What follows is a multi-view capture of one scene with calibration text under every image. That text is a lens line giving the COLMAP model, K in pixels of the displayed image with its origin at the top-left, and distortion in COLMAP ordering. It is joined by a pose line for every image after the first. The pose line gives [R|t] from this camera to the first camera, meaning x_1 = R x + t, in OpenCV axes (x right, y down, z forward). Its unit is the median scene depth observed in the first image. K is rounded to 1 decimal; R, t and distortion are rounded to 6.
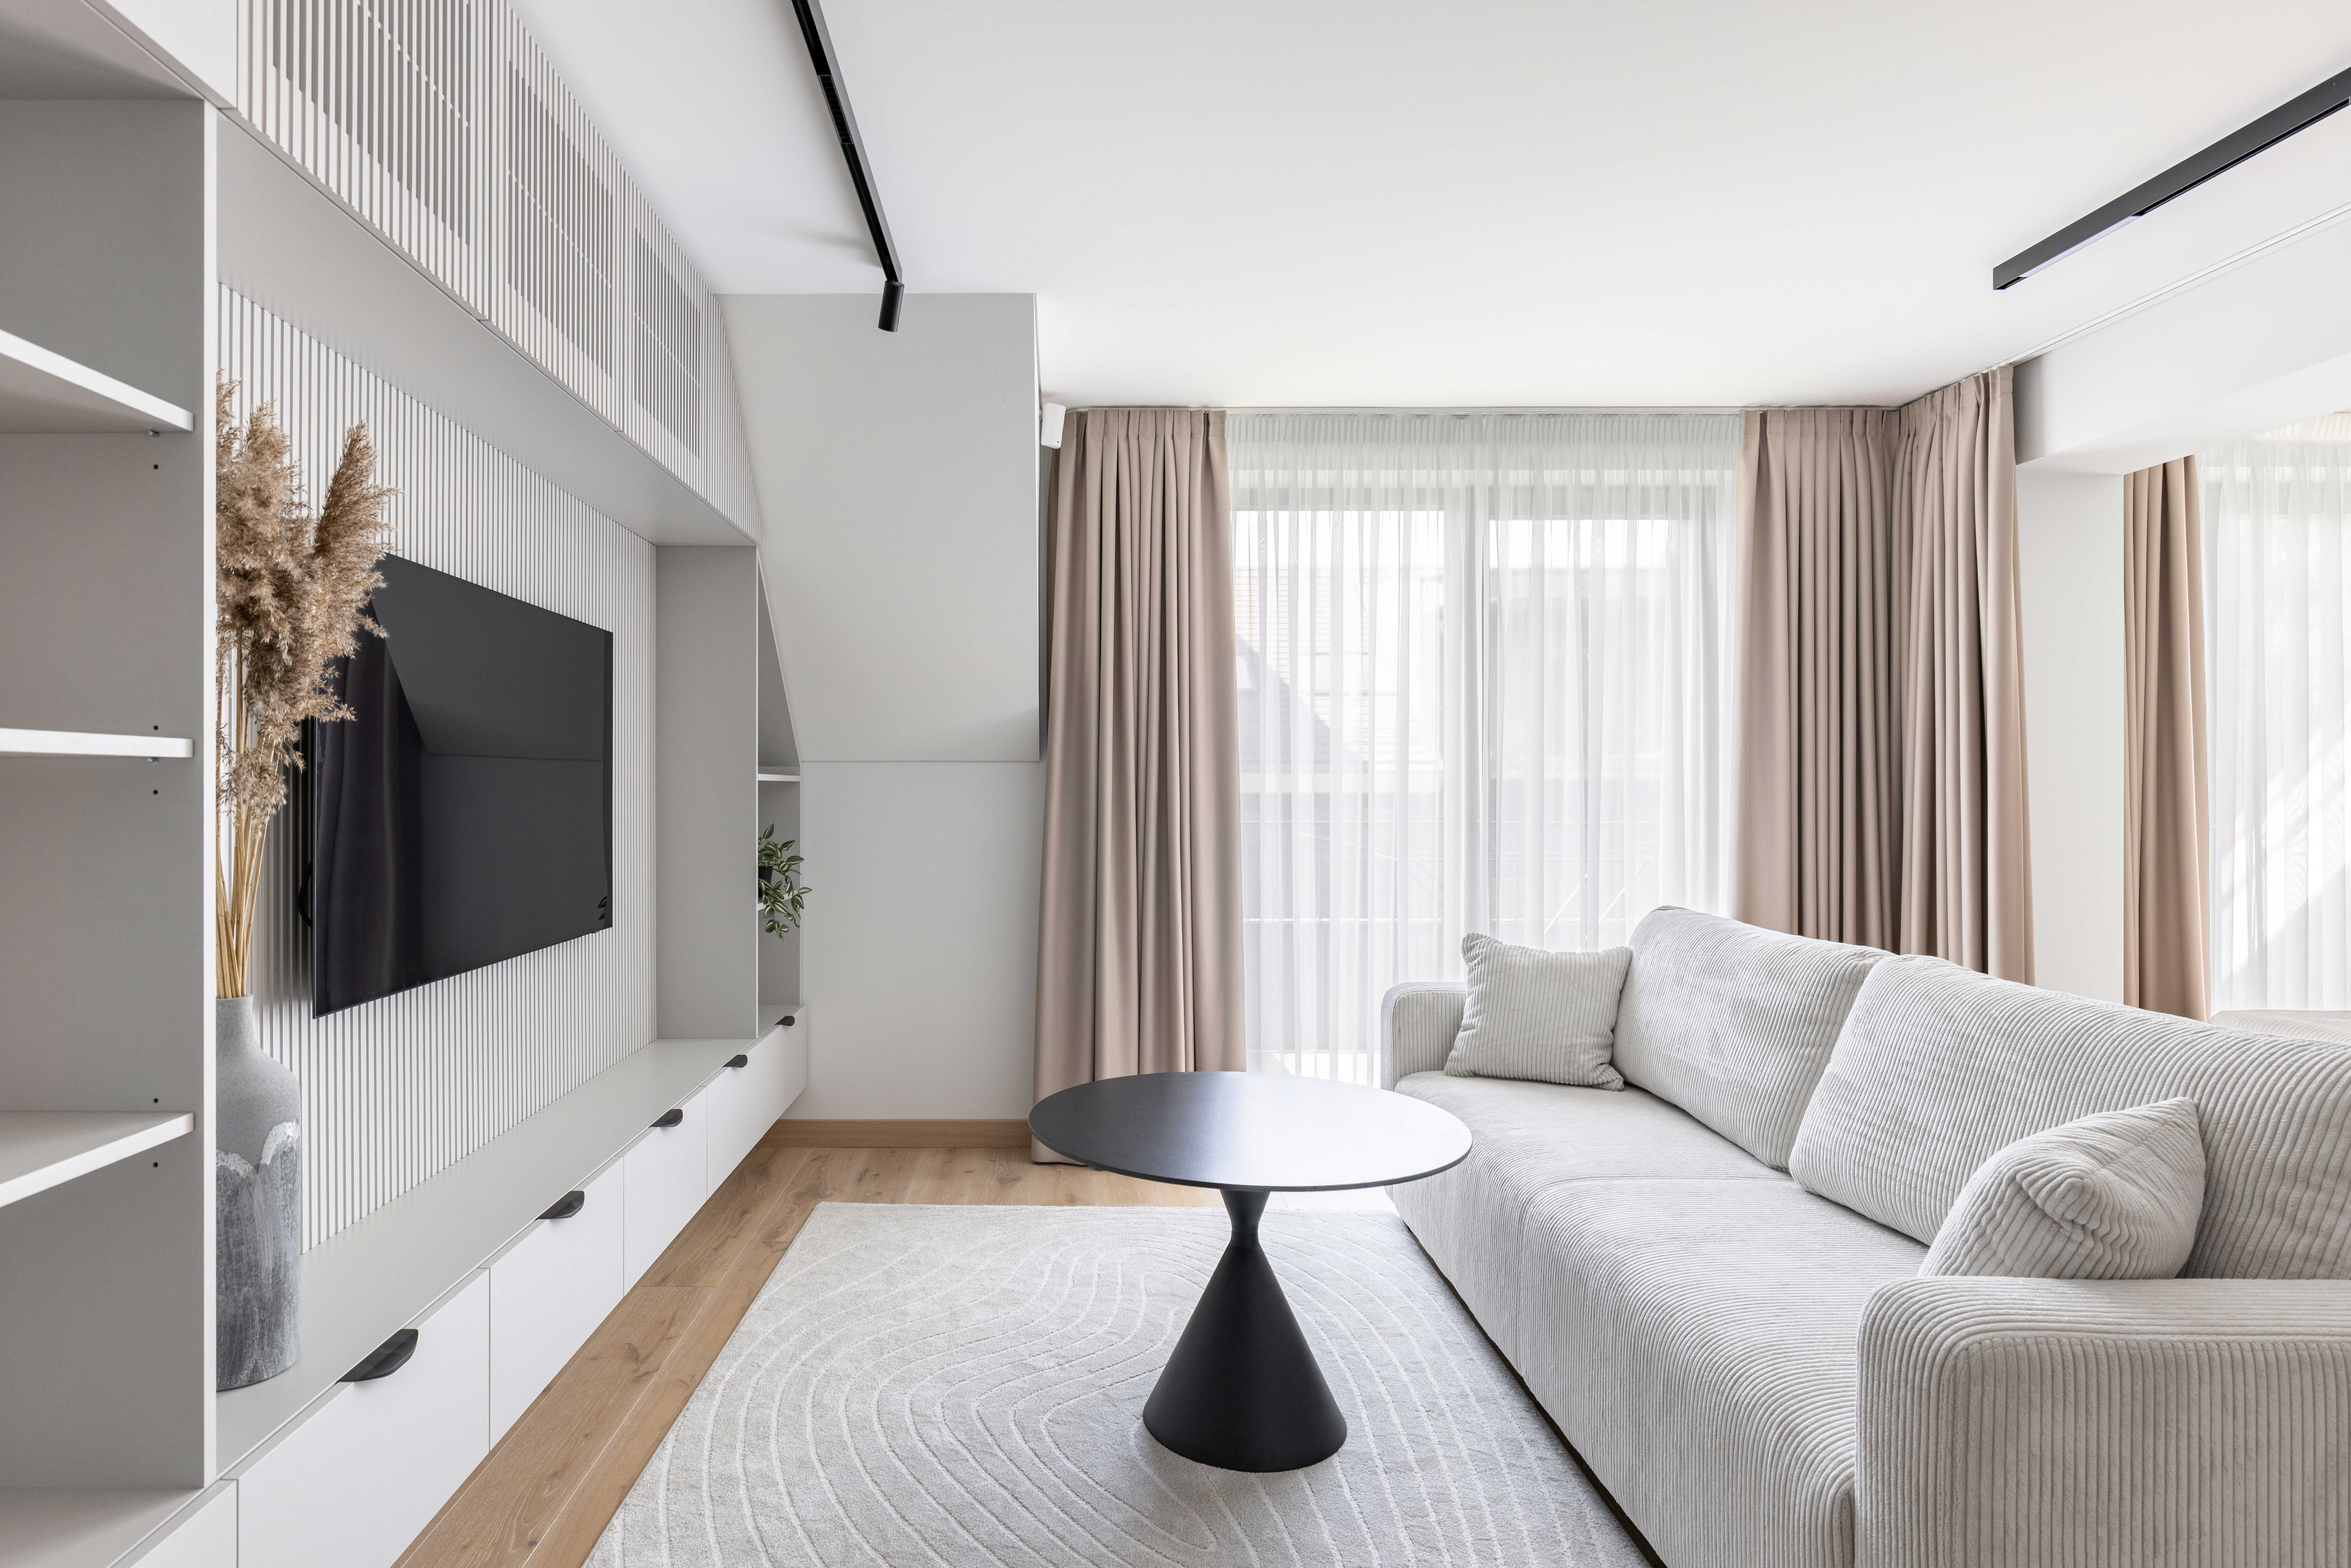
lens RADIAL K [[1334.5, 0, 1186.4], [0, 1334.5, 786.3], [0, 0, 1]] dist [0.003904, 0.000626]
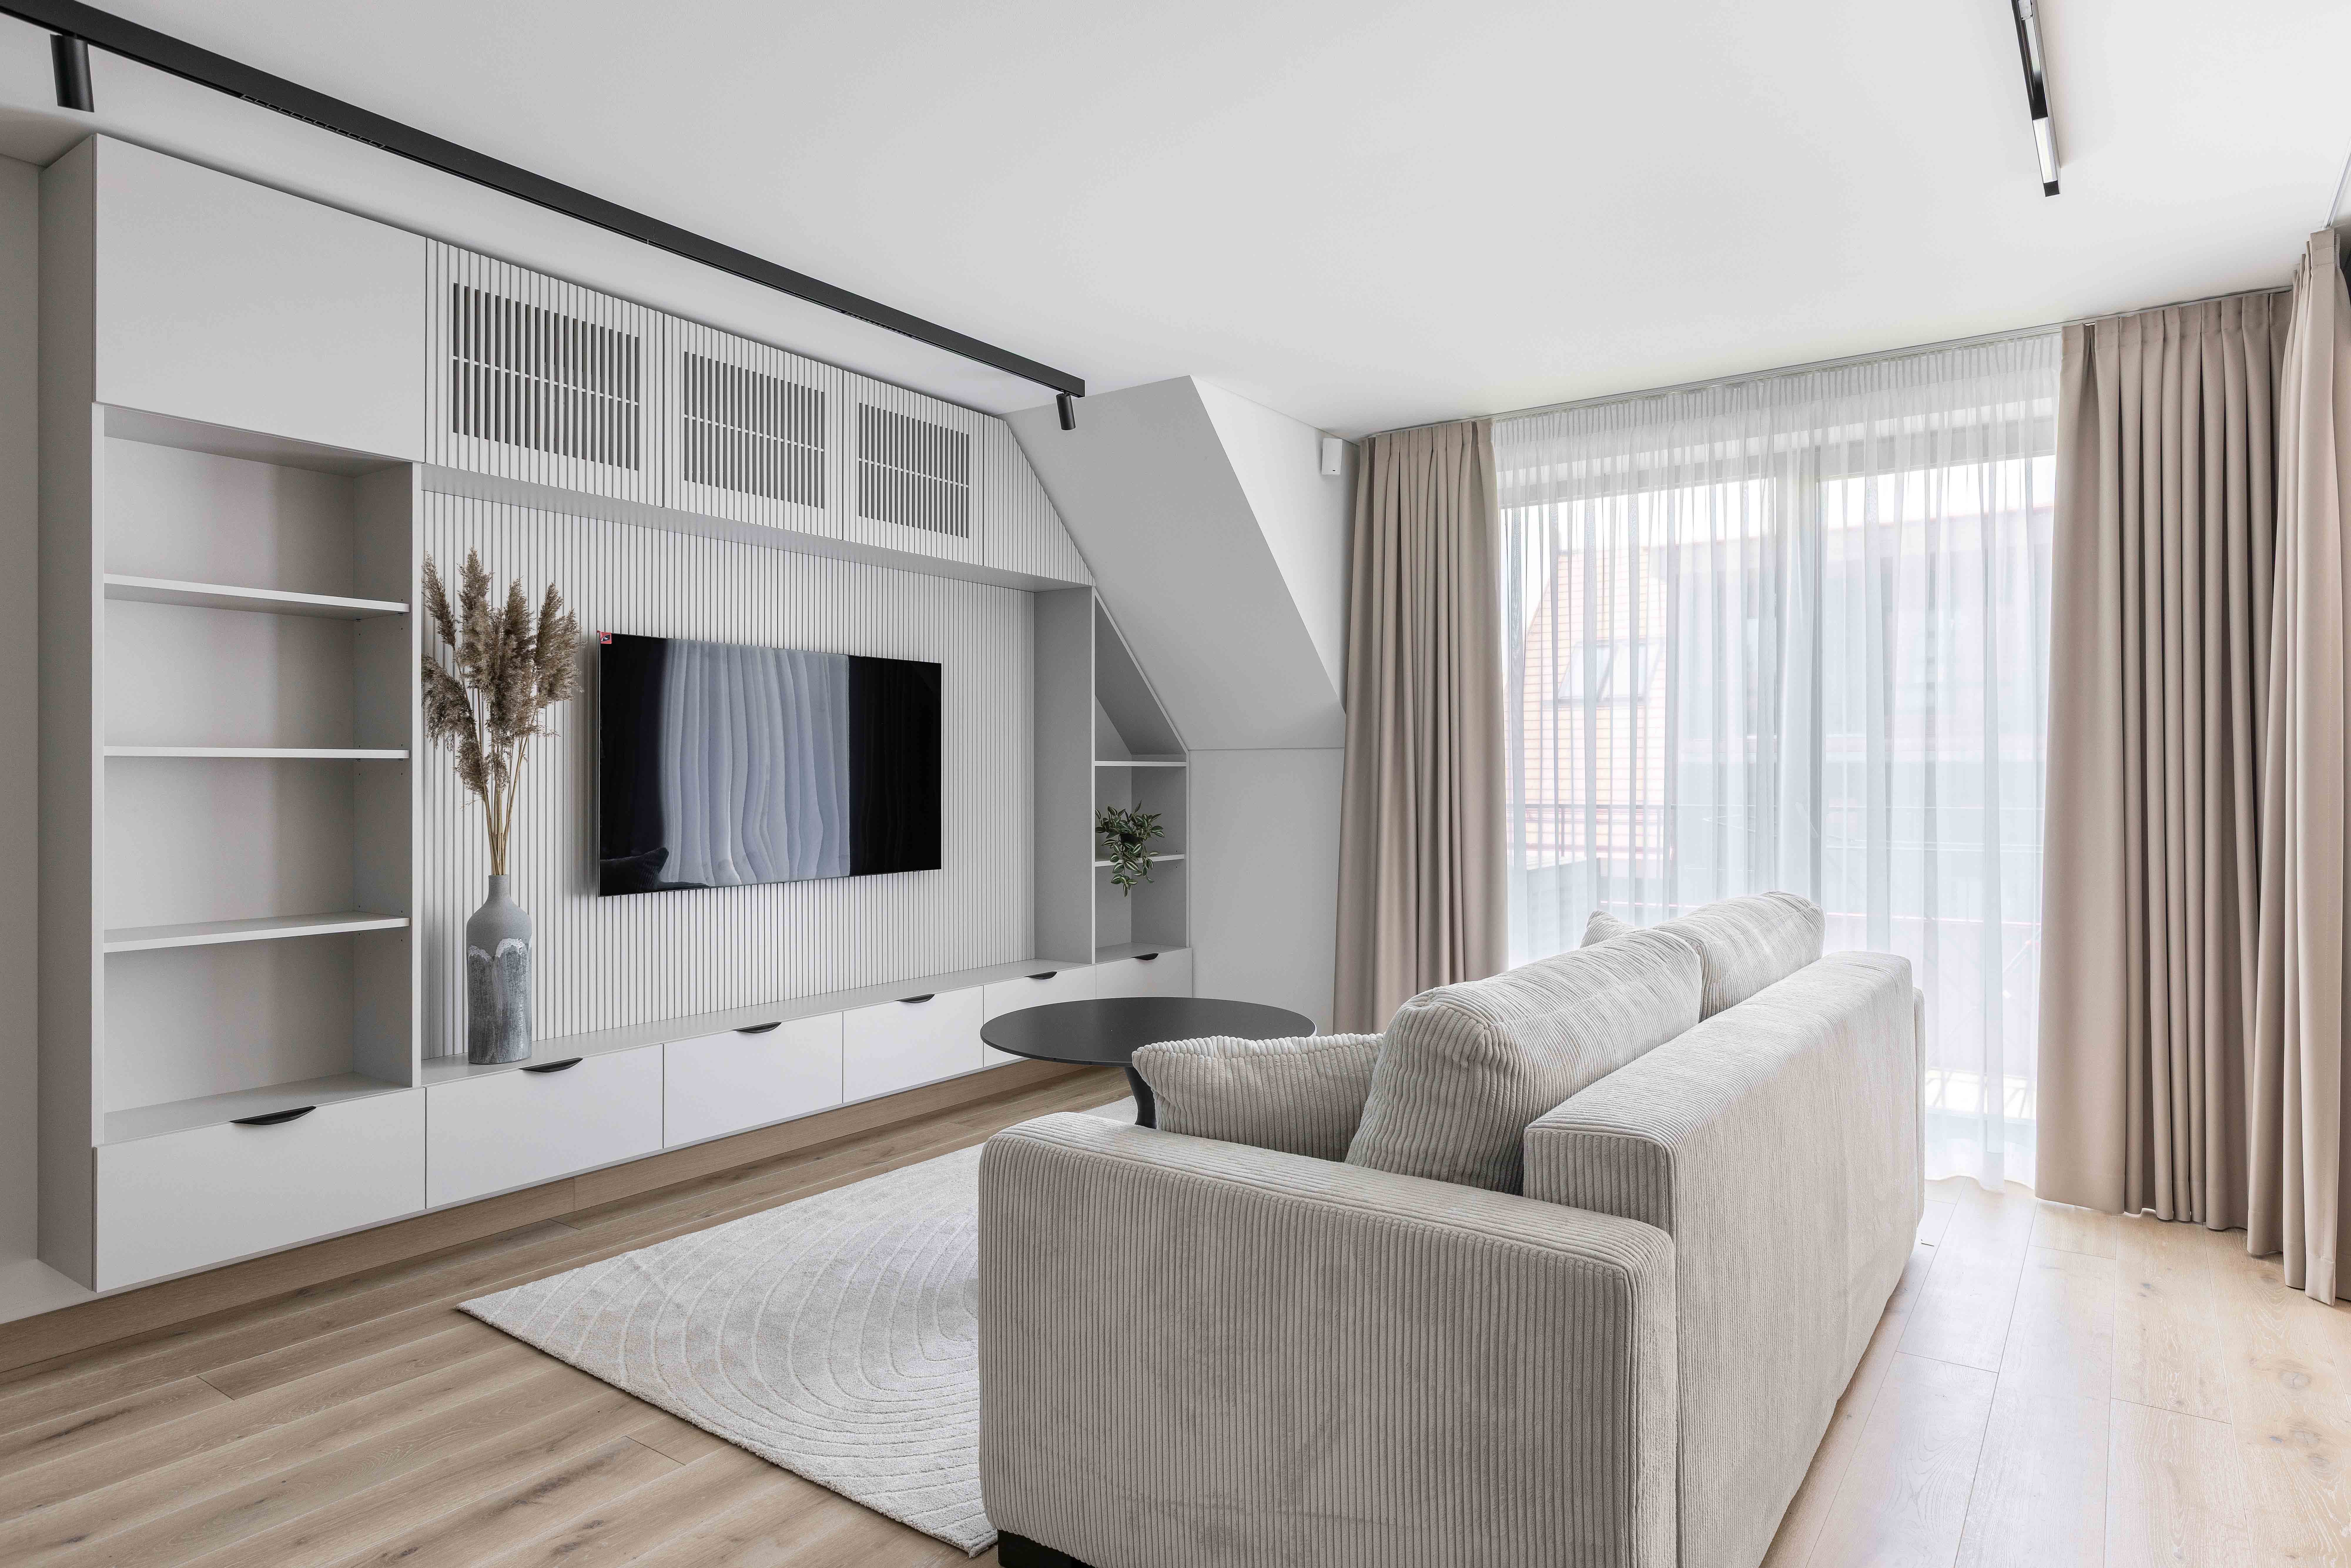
lens RADIAL K [[1339.0, 0, 1168.4], [0, 1339.0, 766.4], [0, 0, 1]] dist [-0.008953, -0.002143]
pose [[0.827321, -0.008628, -0.561663, 0.417082], [0.006081, 0.999961, -0.006404, 0.003965], [0.561696, 0.001882, 0.827341, -0.033940]]
